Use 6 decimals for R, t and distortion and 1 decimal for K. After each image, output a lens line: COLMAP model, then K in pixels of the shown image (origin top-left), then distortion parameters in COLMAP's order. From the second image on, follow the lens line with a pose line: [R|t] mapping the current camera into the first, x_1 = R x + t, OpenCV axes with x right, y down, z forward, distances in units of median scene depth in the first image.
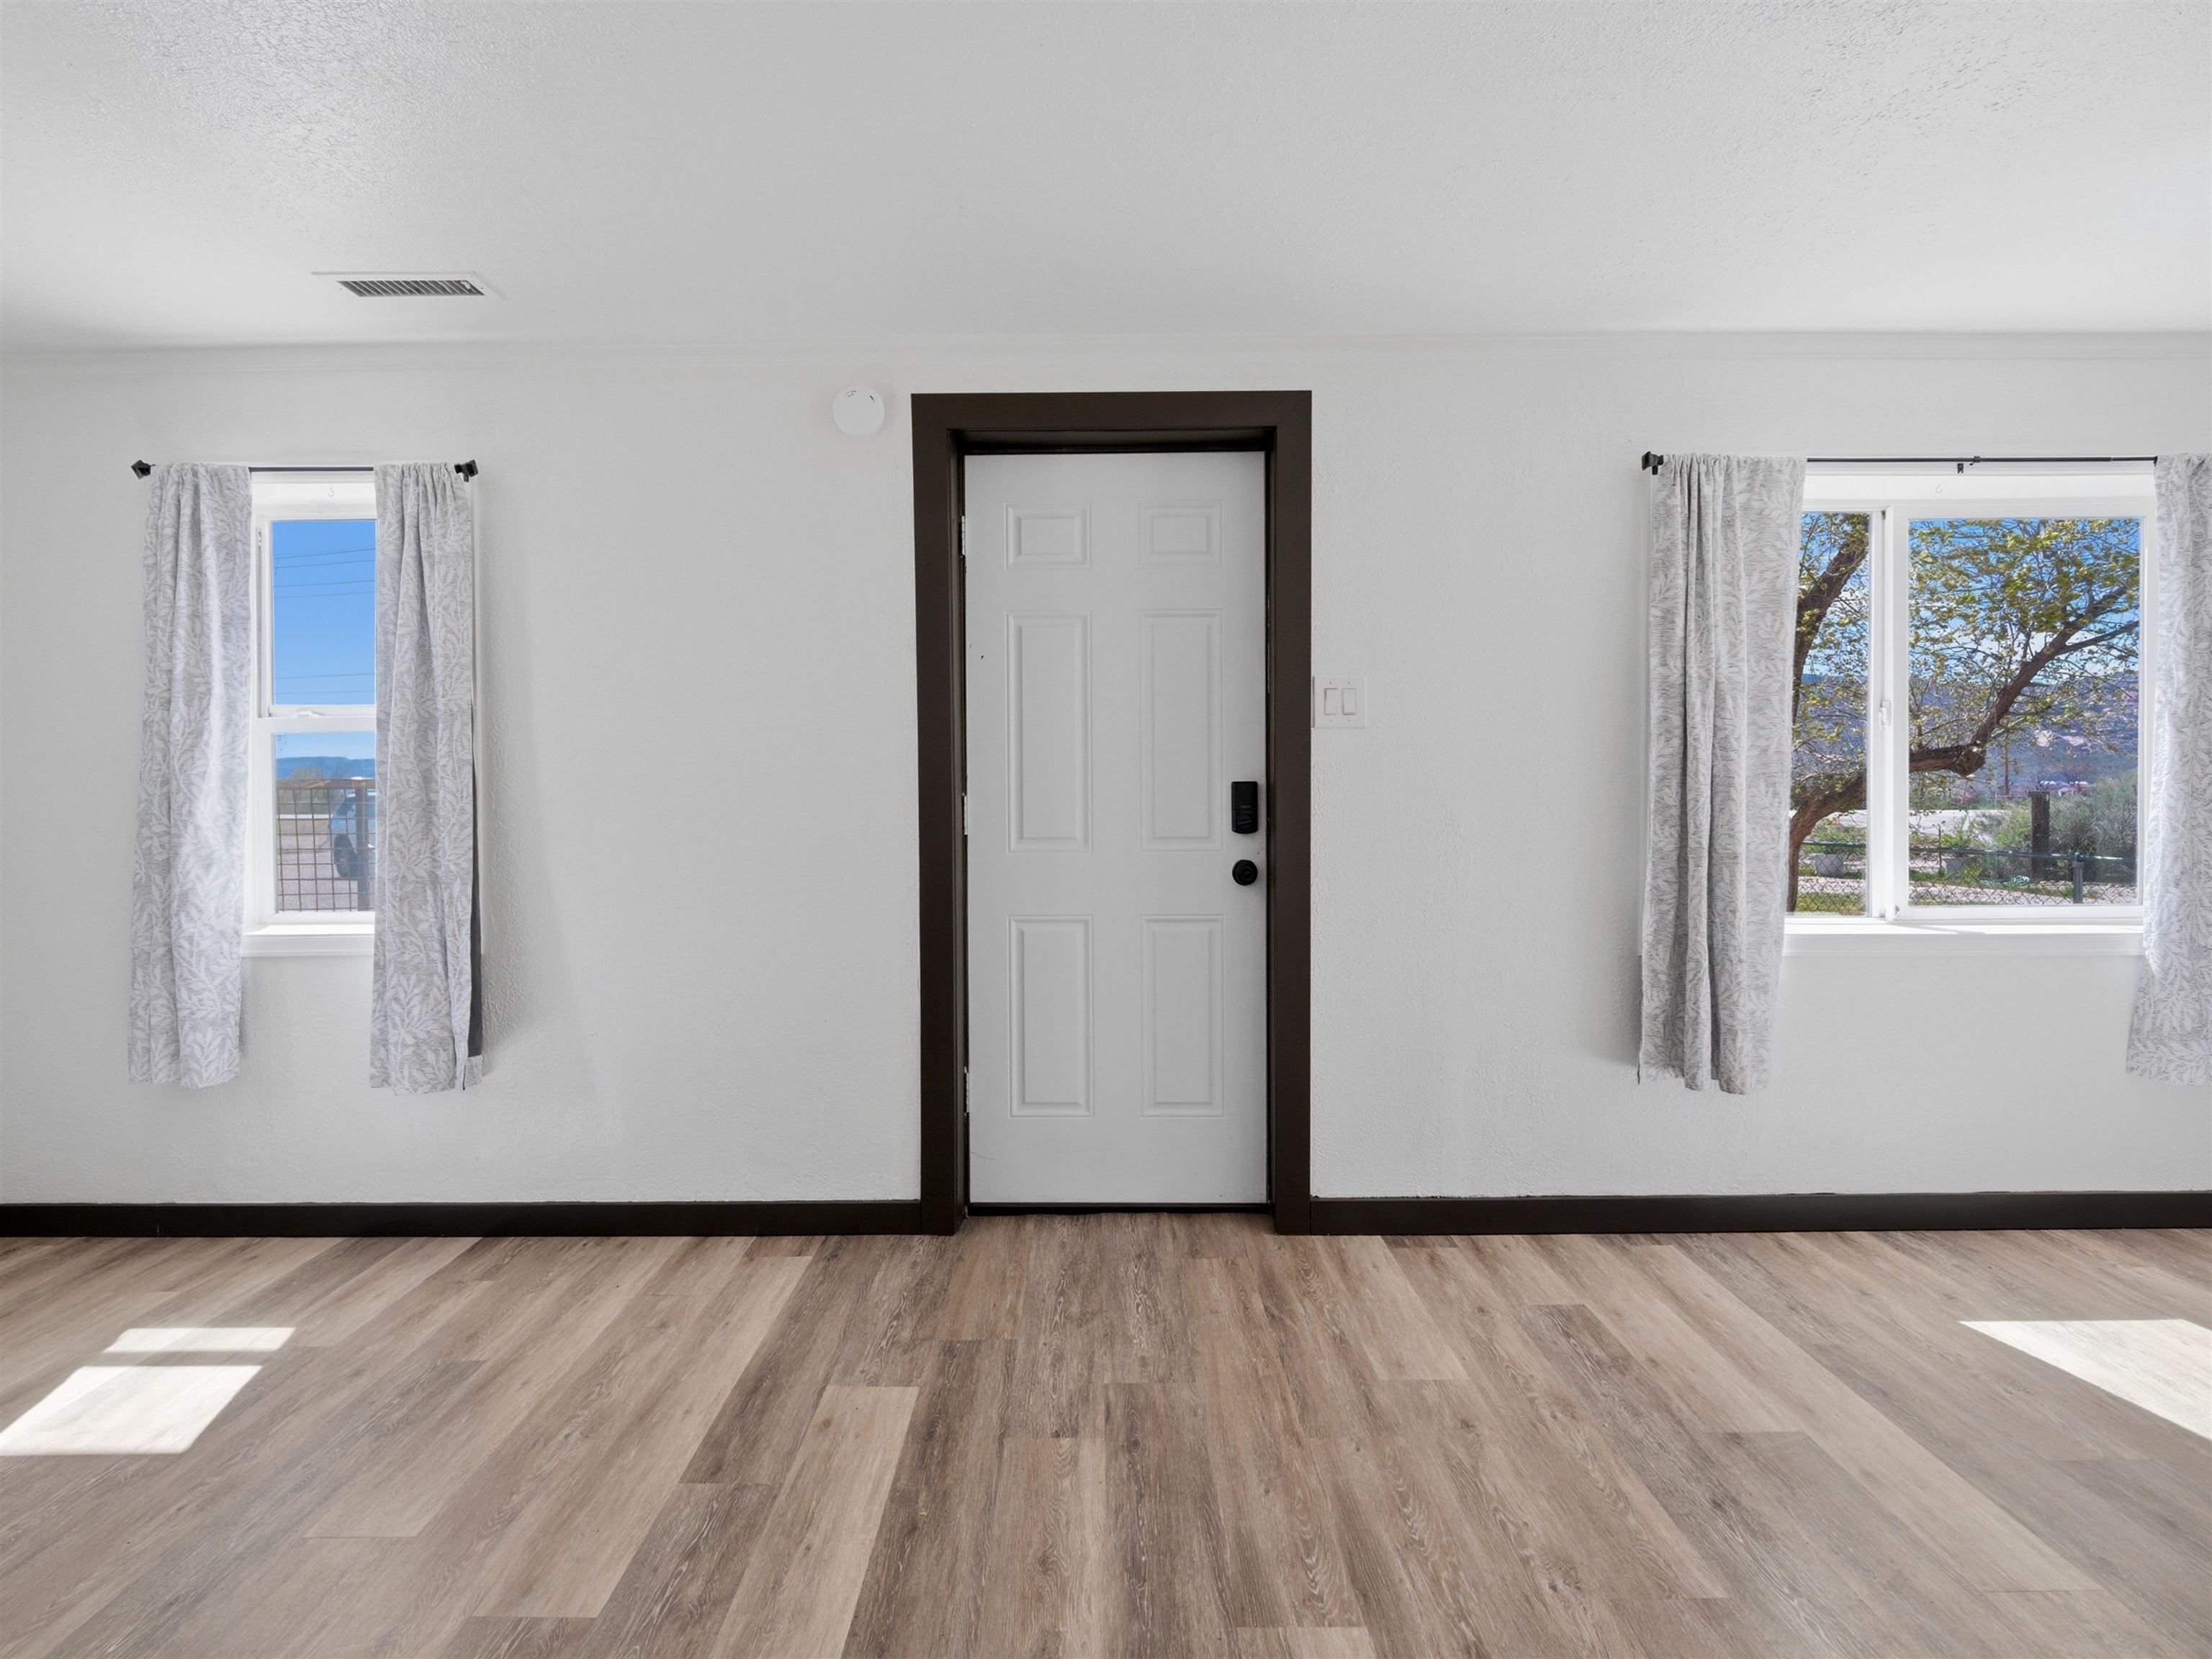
lens RADIAL K [[1211.8, 0, 1125.4], [0, 1211.8, 803.6], [0, 0, 1]] dist [-0.002204, -0.000681]
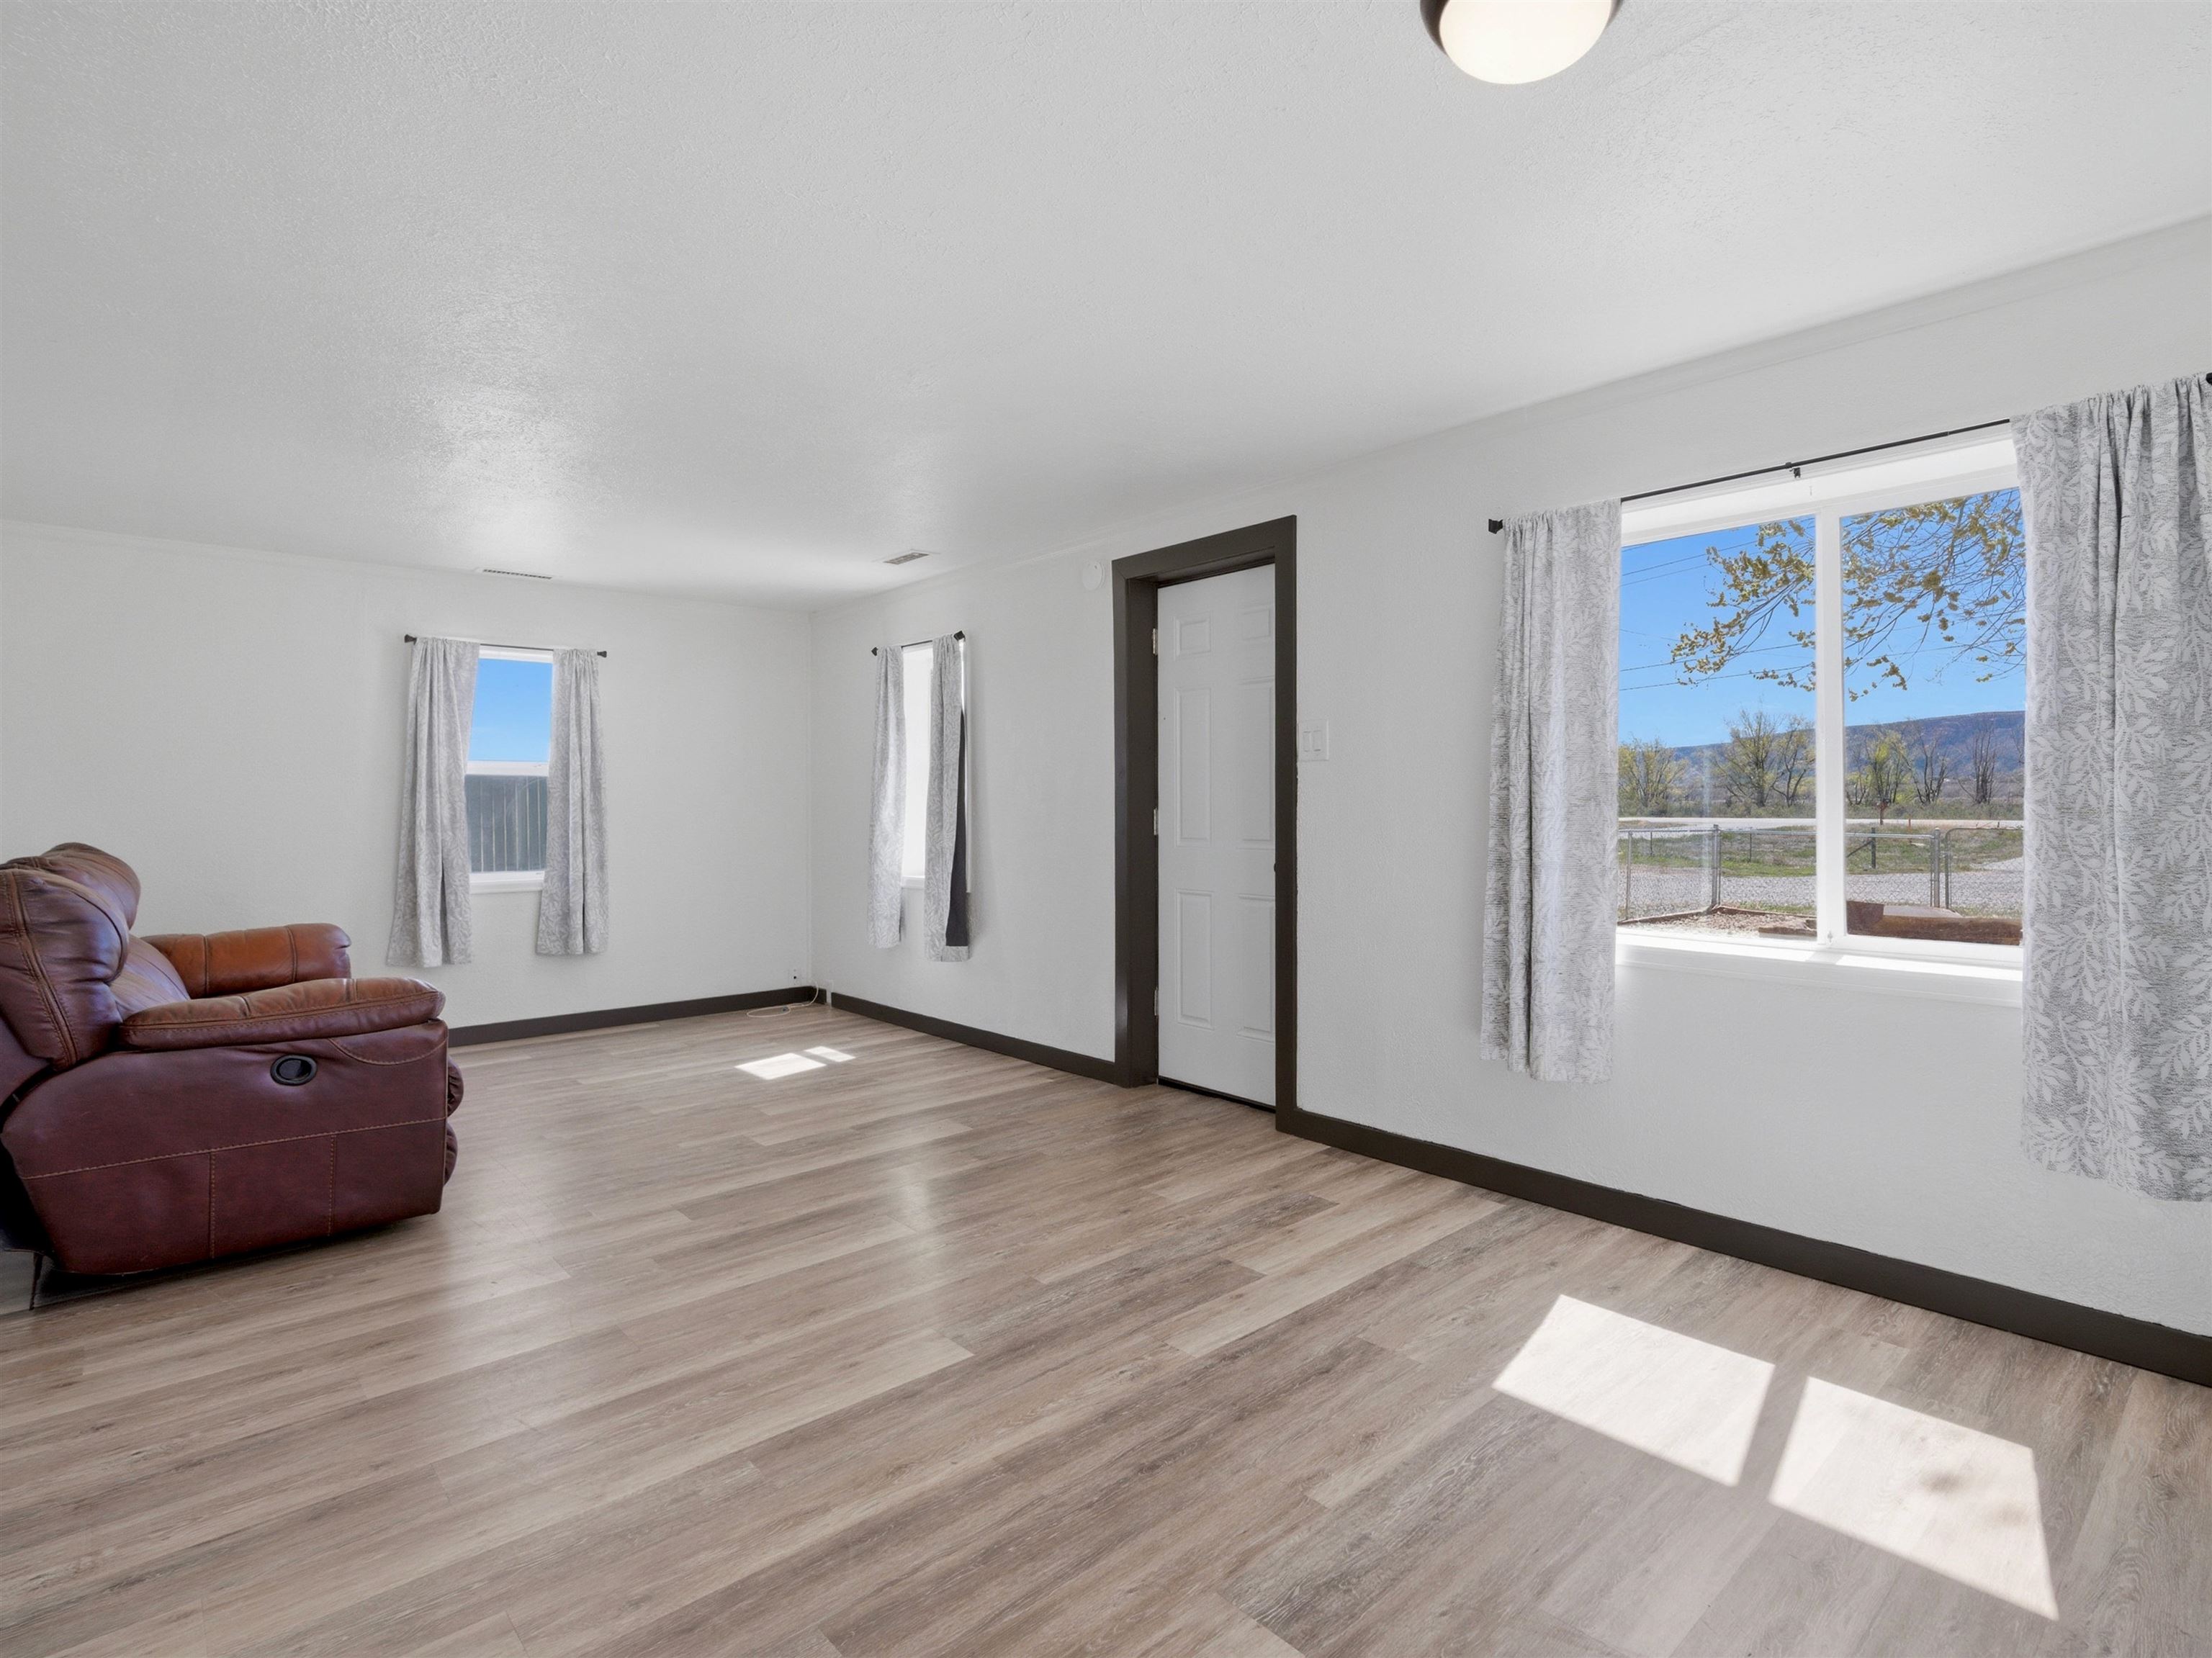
lens RADIAL K [[1112.1, 0, 1090.7], [0, 1112.1, 830.1], [0, 0, 1]] dist [-0.004556, -0.000554]
pose [[0.659814, 0.020582, -0.751147, 0.986283], [-0.007666, 0.999757, 0.020661, -0.011049], [0.751390, -0.007874, 0.659811, 0.009205]]
